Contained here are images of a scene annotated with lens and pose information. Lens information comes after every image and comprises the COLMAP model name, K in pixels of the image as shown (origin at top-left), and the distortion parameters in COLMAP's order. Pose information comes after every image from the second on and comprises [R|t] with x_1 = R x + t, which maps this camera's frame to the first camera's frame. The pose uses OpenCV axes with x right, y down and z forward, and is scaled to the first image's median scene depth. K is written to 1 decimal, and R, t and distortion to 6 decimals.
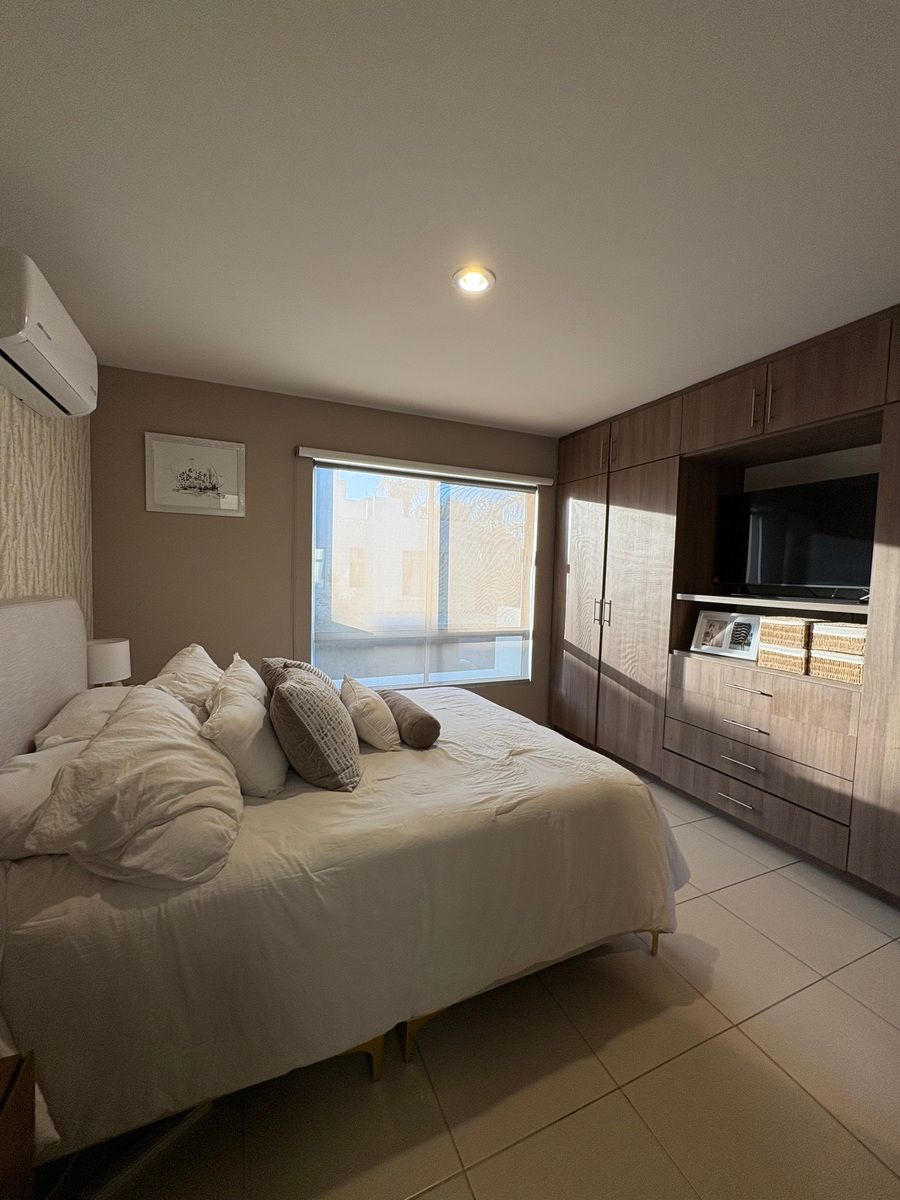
lens RADIAL K [[478.7, 0, 454.2], [0, 478.7, 598.8], [0, 0, 1]] dist [-0.002298, -0.000383]
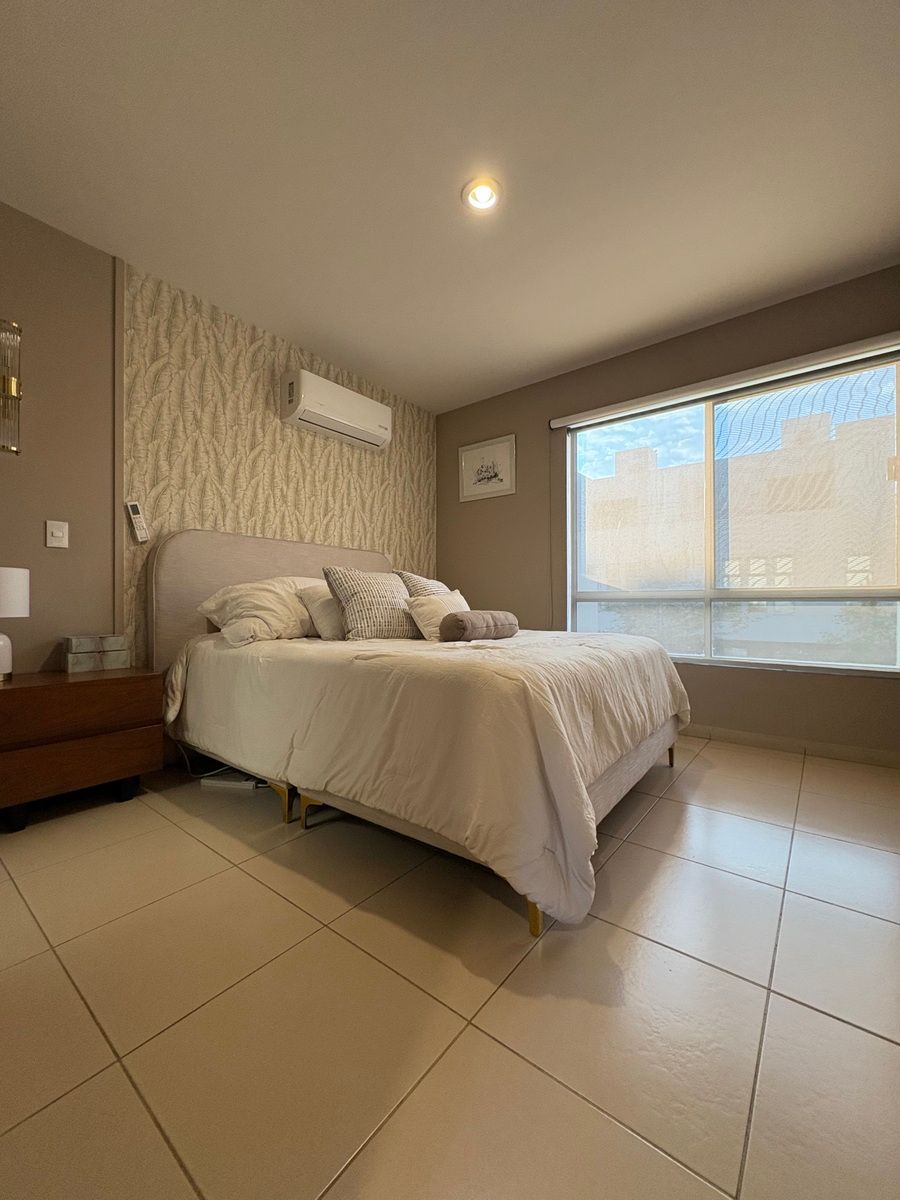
lens RADIAL K [[478.7, 0, 454.5], [0, 478.7, 599.1], [0, 0, 1]] dist [-0.002298, -0.000383]
pose [[0.466370, -0.032531, -0.883991, 0.587875], [-0.029369, 0.998203, -0.052228, 0.175595], [0.884102, 0.050319, 0.464577, 0.324453]]
